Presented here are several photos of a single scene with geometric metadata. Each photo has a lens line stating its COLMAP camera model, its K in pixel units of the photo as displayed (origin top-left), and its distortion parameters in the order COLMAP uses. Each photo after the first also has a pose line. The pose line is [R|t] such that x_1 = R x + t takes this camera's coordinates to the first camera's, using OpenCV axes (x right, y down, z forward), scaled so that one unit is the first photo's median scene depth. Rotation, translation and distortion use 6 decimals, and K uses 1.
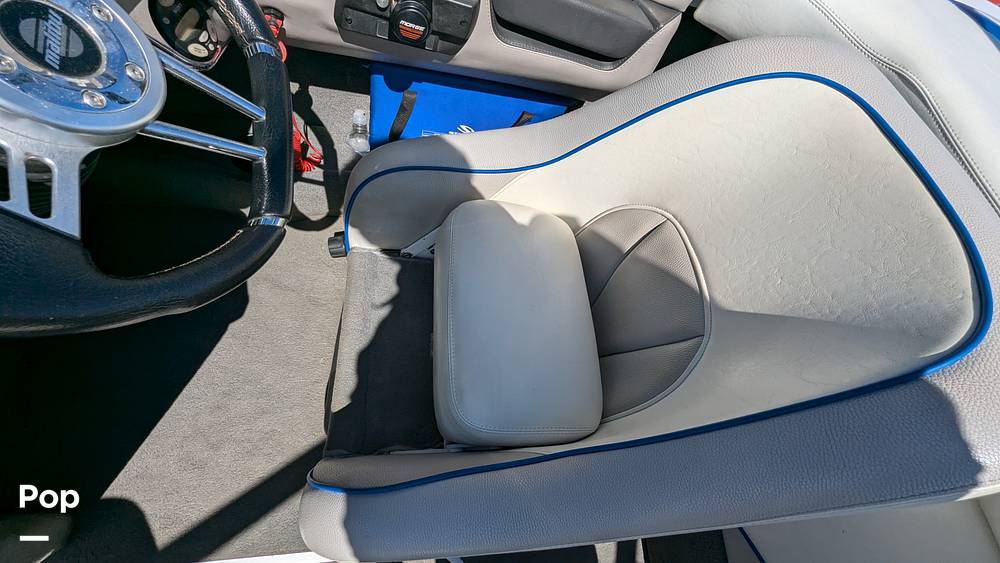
lens RADIAL K [[394.1, 0, 497.1], [0, 394.1, 286.7], [0, 0, 1]] dist [-0.000530, -0.000207]
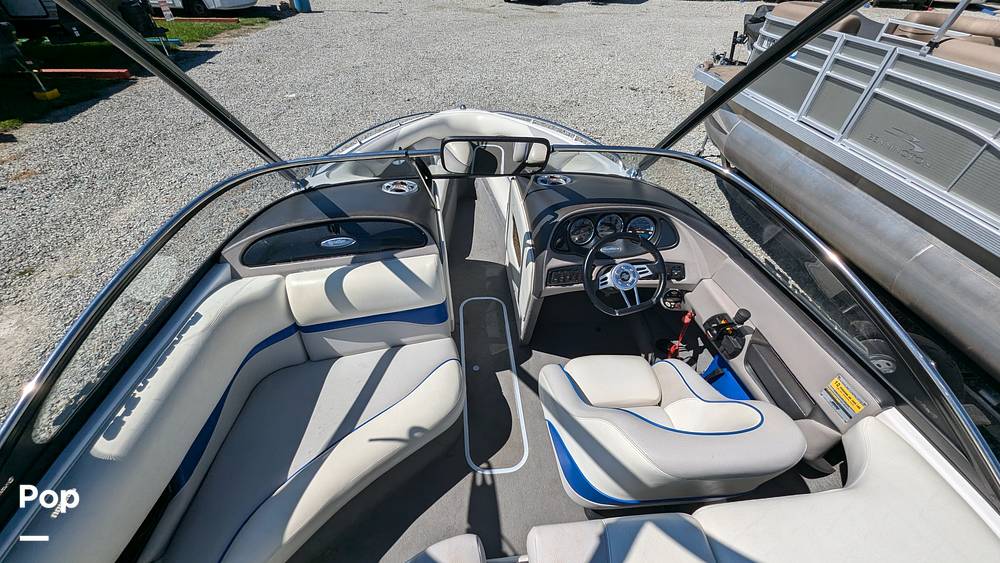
lens RADIAL K [[386.0, 0, 494.6], [0, 386.0, 287.6], [0, 0, 1]] dist [-0.000633, -0.000465]
pose [[0.064222, 0.417485, -0.906411, 1.944898], [-0.912508, 0.392261, 0.116018, 0.295111], [0.403986, 0.819657, 0.406150, -0.990997]]
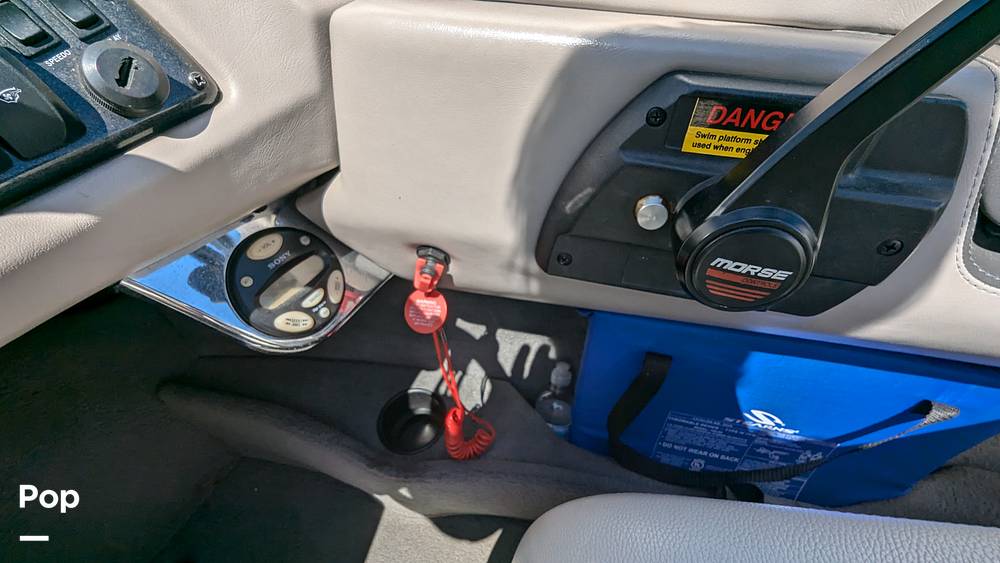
lens RADIAL K [[394.1, 0, 497.1], [0, 394.1, 286.7], [0, 0, 1]] dist [-0.000530, -0.000207]
pose [[0.889941, -0.015530, -0.455811, -0.235549], [-0.191207, 0.894642, -0.403801, -0.443207], [0.414059, 0.446513, 0.793209, 0.612659]]
